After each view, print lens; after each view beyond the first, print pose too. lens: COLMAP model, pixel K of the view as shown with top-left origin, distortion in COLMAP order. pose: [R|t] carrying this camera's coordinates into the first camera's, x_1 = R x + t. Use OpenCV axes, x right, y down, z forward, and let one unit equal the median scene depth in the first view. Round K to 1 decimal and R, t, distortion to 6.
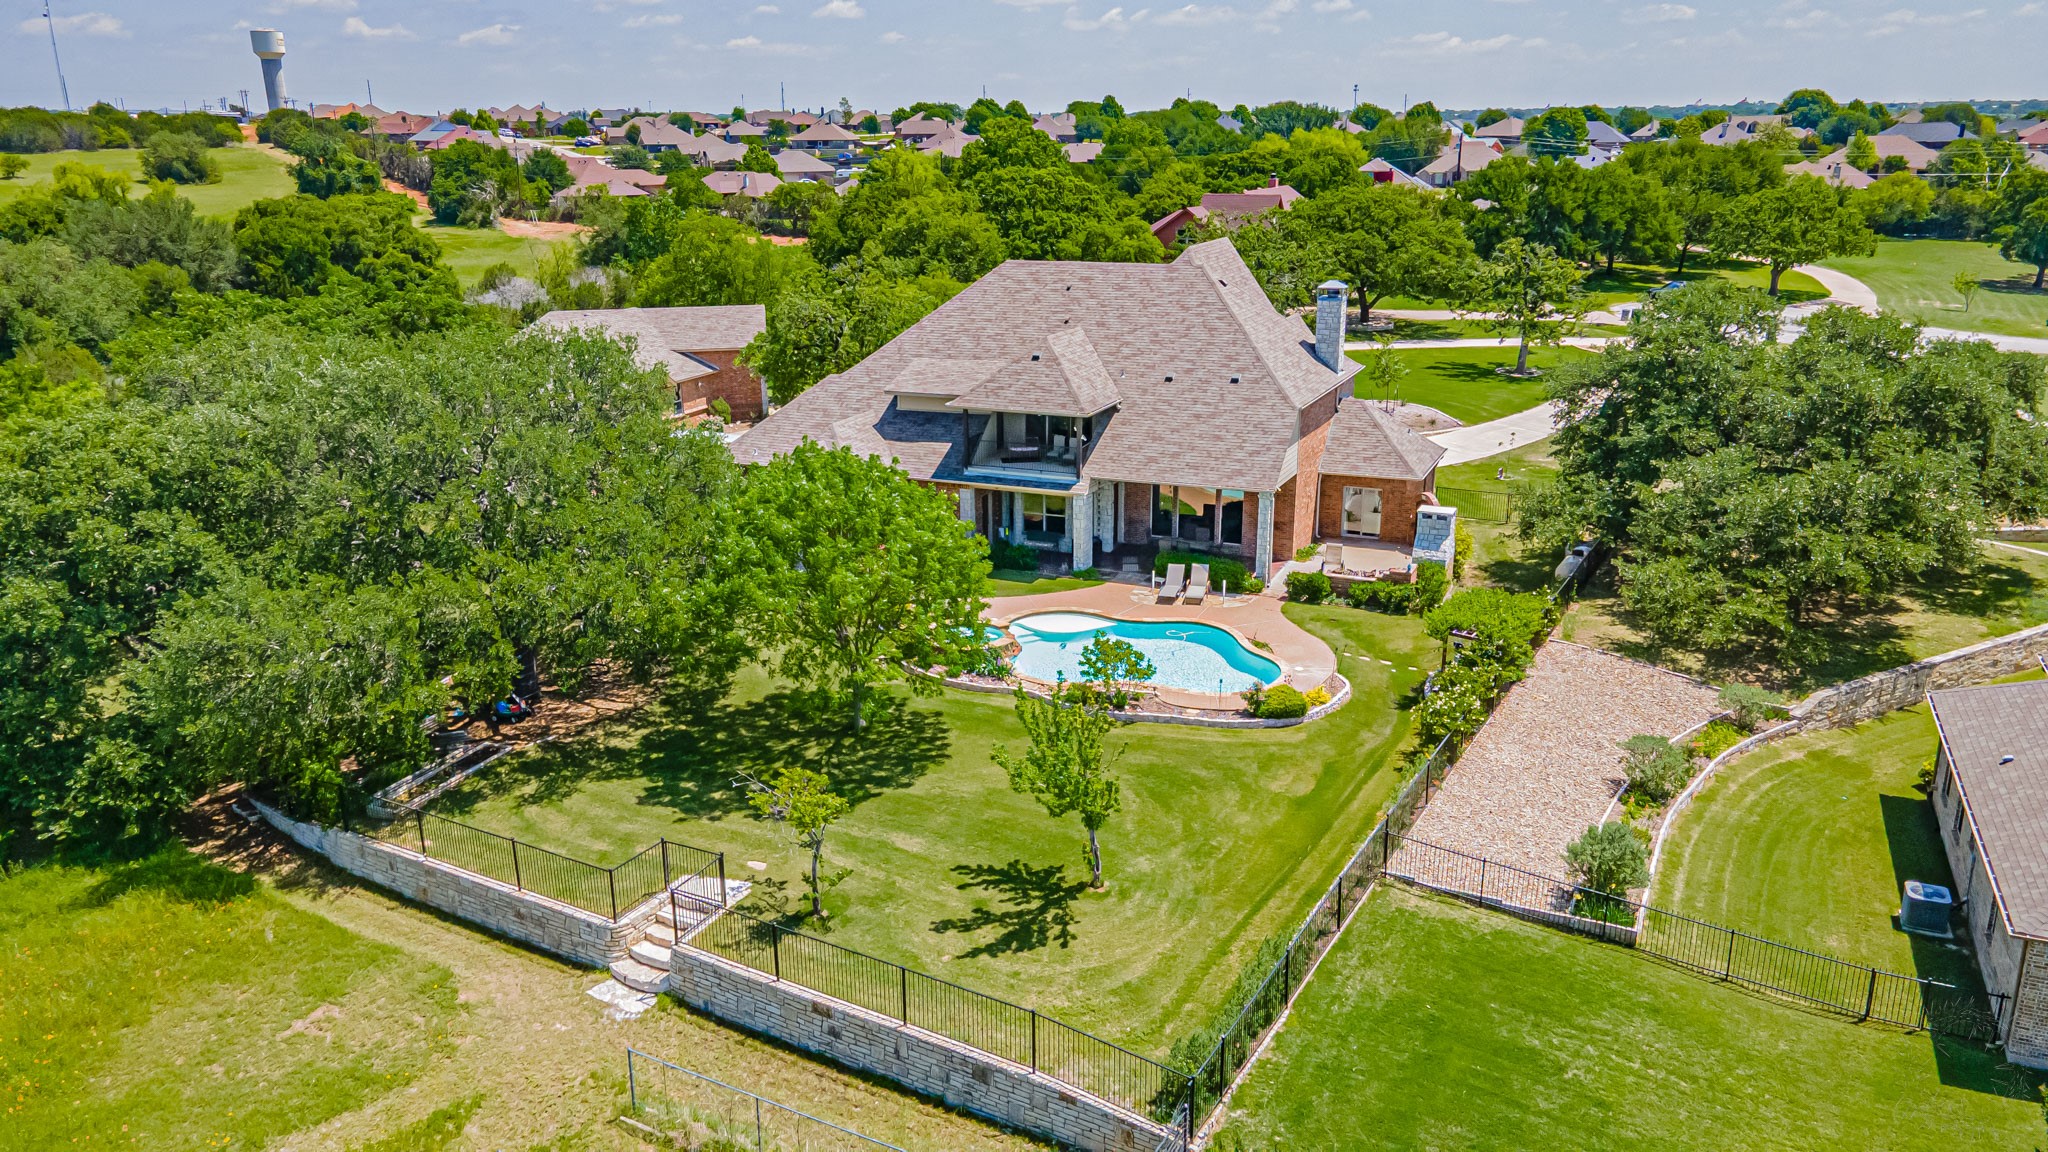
lens RADIAL K [[1498.6, 0, 1024.0], [0, 1498.6, 576.0], [0, 0, 1]] dist [0.013913, 0.052273]
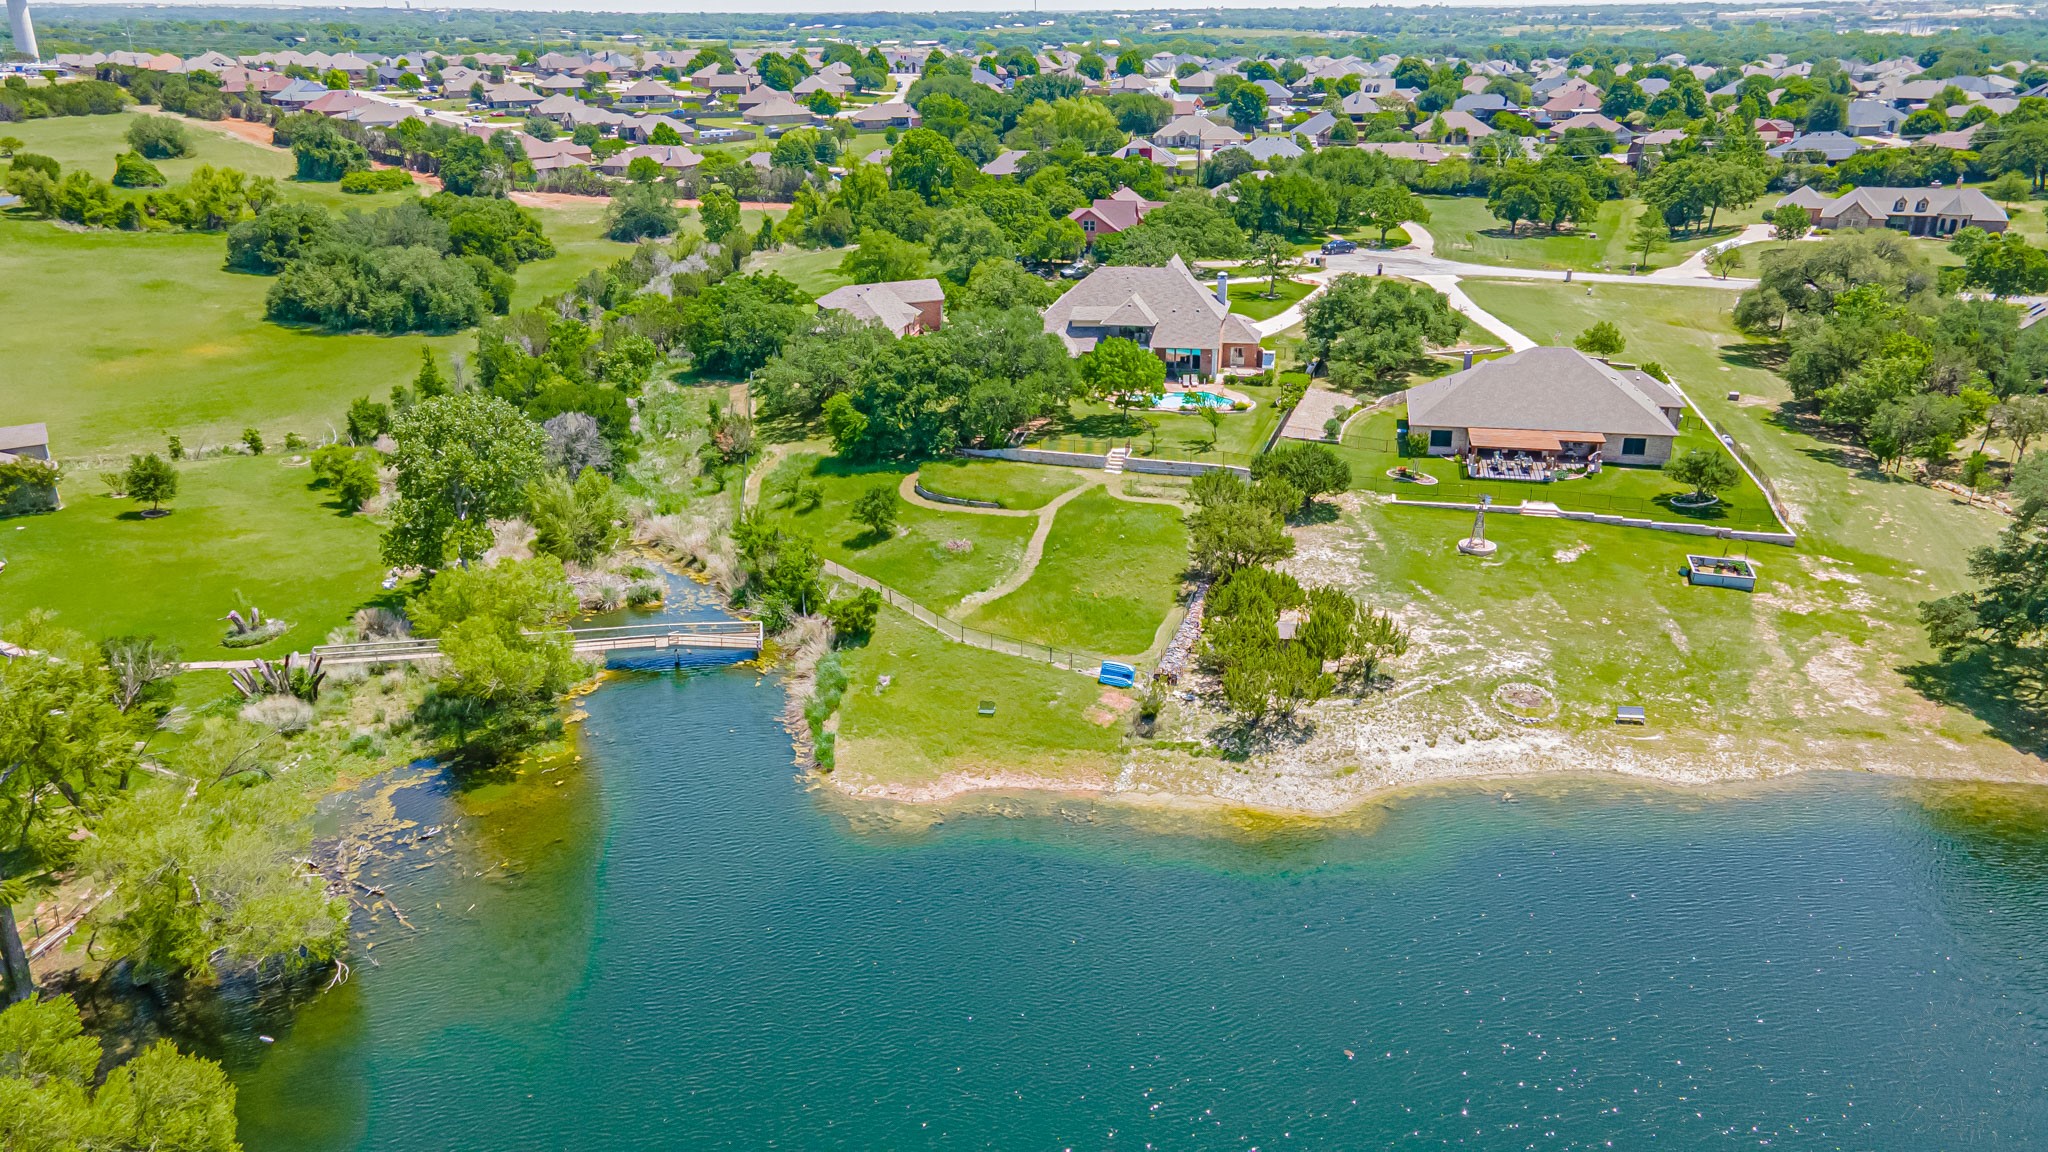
lens RADIAL K [[1453.7, 0, 1024.0], [0, 1453.7, 576.0], [0, 0, 1]] dist [0.044017, -0.002234]
pose [[0.978835, -0.076246, 0.189915, -0.774455], [0.062772, 0.995131, 0.075988, 0.146394], [-0.194784, -0.062458, 0.978855, -1.748564]]
